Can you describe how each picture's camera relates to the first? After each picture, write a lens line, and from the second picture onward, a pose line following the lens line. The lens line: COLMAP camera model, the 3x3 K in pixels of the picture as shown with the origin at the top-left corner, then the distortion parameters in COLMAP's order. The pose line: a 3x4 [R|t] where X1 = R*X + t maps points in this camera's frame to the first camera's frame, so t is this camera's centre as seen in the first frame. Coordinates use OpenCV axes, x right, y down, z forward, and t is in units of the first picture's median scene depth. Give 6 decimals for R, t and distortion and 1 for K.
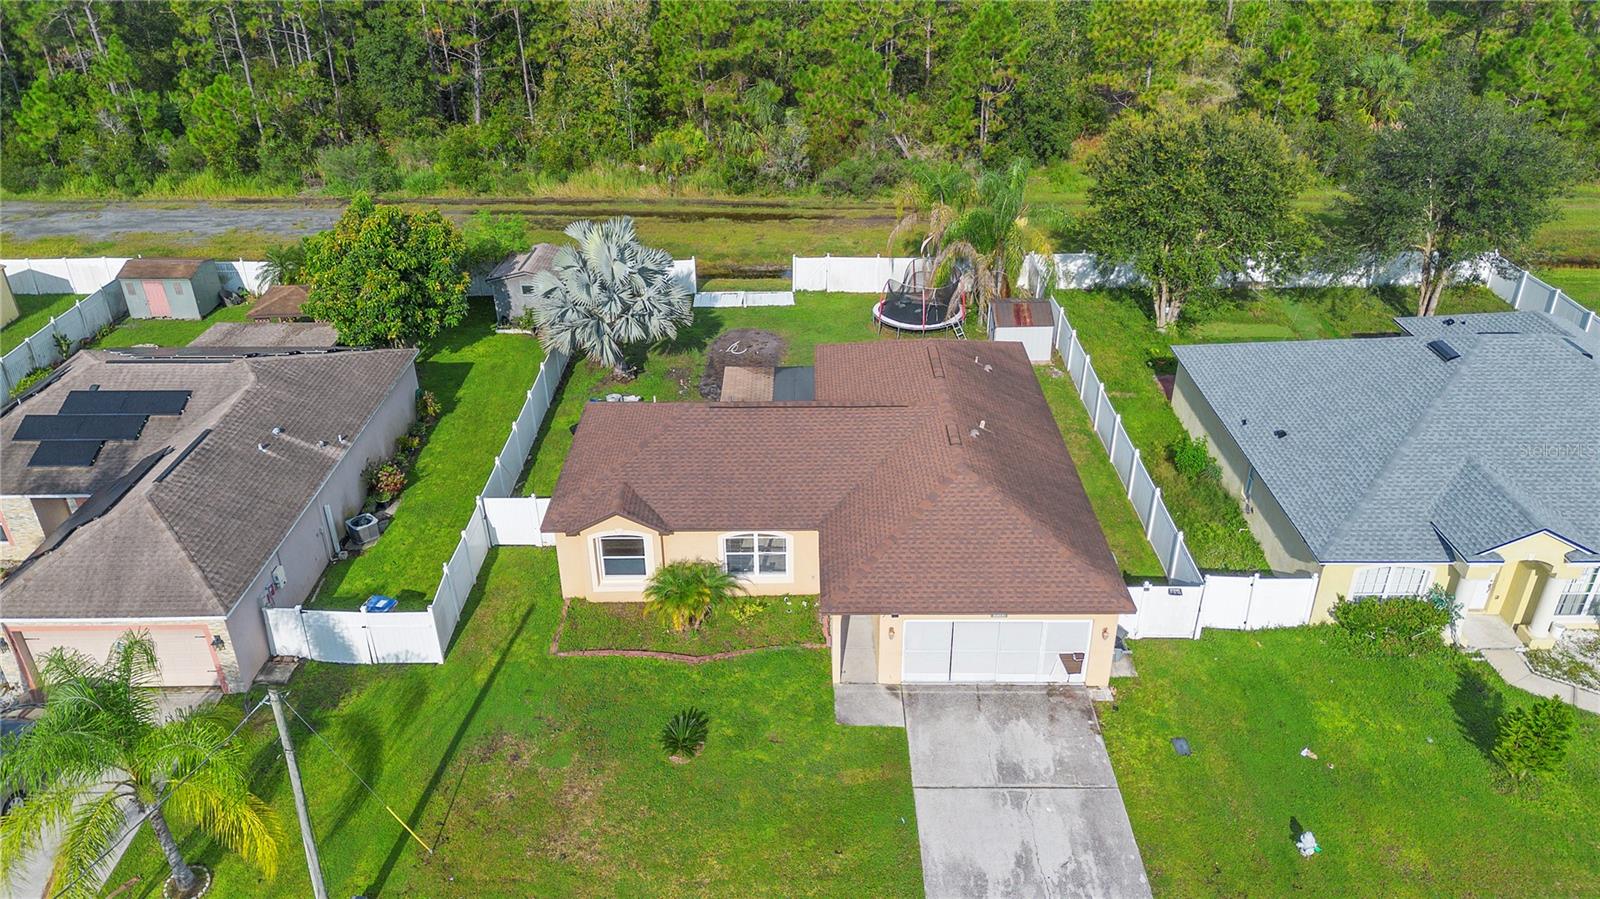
lens RADIAL K [[1146.3, 0, 795.1], [0, 1146.3, 411.0], [0, 0, 1]] dist [0.135651, -0.195661]
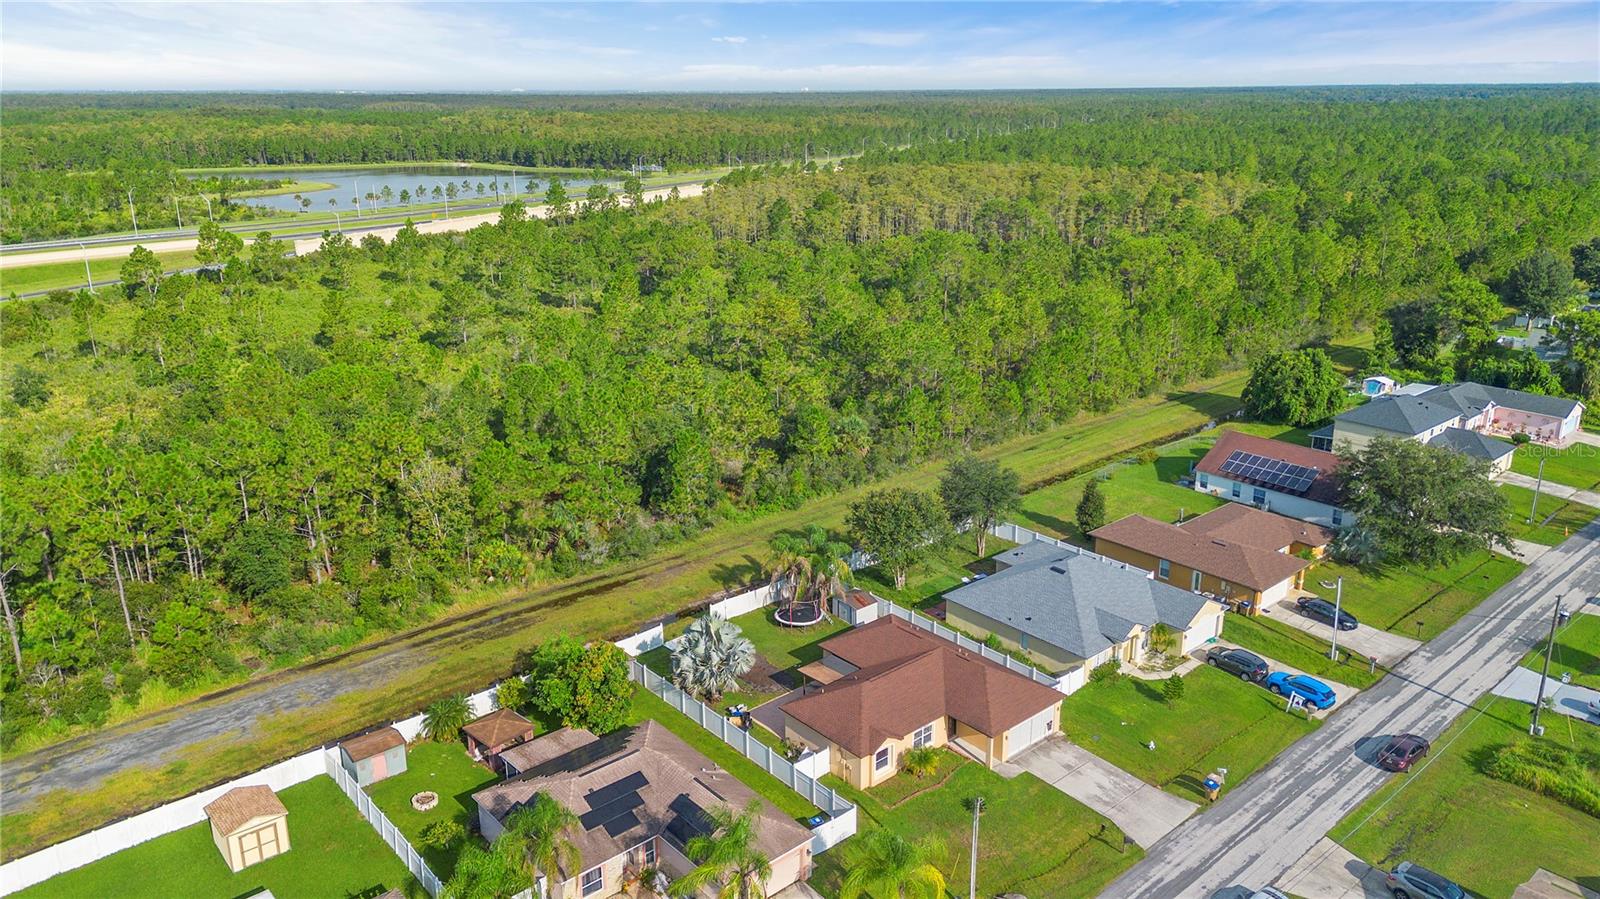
lens RADIAL K [[1146.9, 0, 795.3], [0, 1146.9, 450.8], [0, 0, 1]] dist [0.130450, -0.199167]
pose [[0.746581, -0.195862, 0.635811, -1.656593], [0.301367, 0.951572, -0.060738, -0.369262], [-0.593123, 0.236958, 0.769451, -0.780309]]
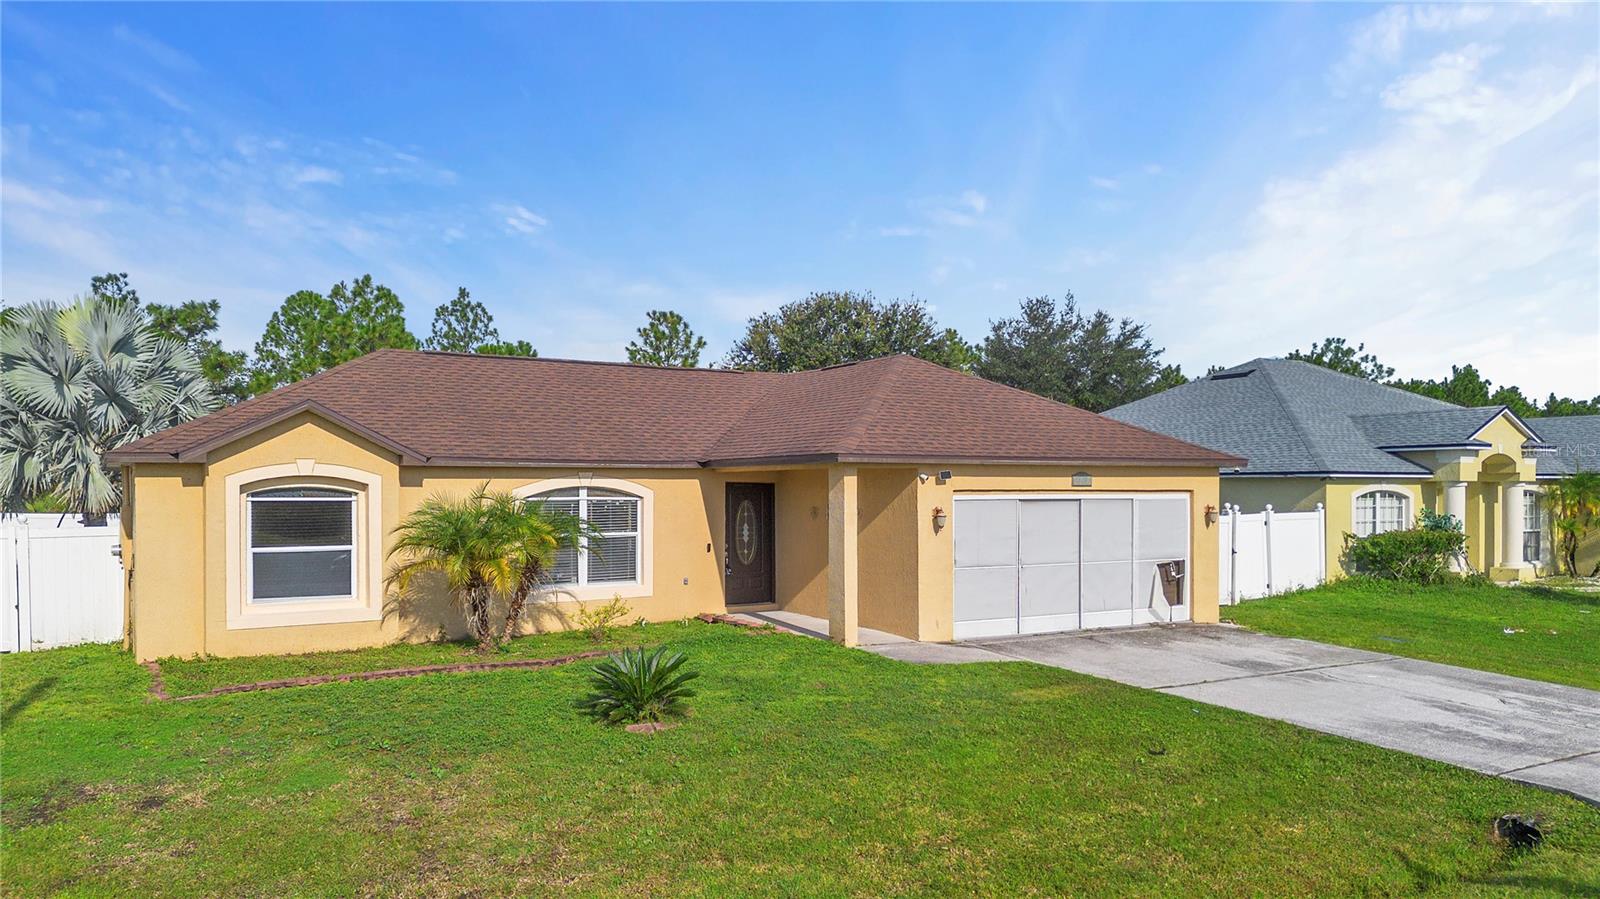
lens RADIAL K [[1146.9, 0, 795.3], [0, 1146.9, 450.8], [0, 0, 1]] dist [0.130450, -0.199167]
pose [[0.852566, 0.035359, 0.521423, -0.240819], [0.231512, 0.868924, -0.437463, 0.364356], [-0.468545, 0.493681, 0.732629, 0.589869]]
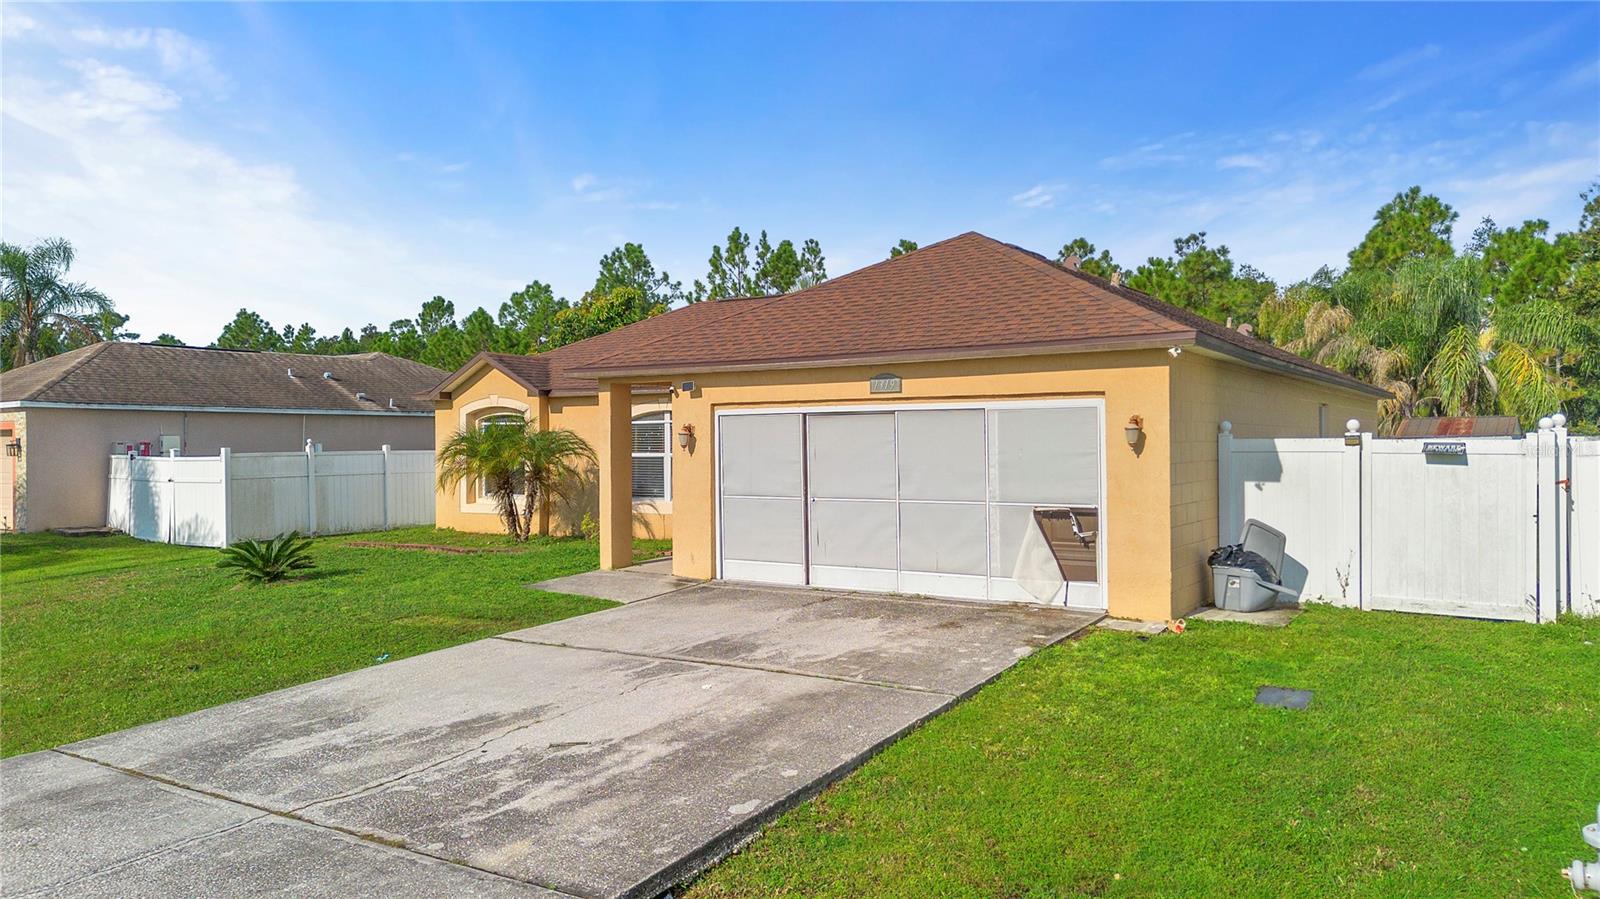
lens RADIAL K [[1127.4, 0, 774.0], [0, 1127.4, 419.0], [0, 0, 1]] dist [0.038567, -0.002017]
pose [[0.835580, 0.002729, -0.549362, 0.345676], [-0.264023, 0.878927, -0.397214, 0.339353], [0.481765, 0.476948, 0.735135, 0.642675]]
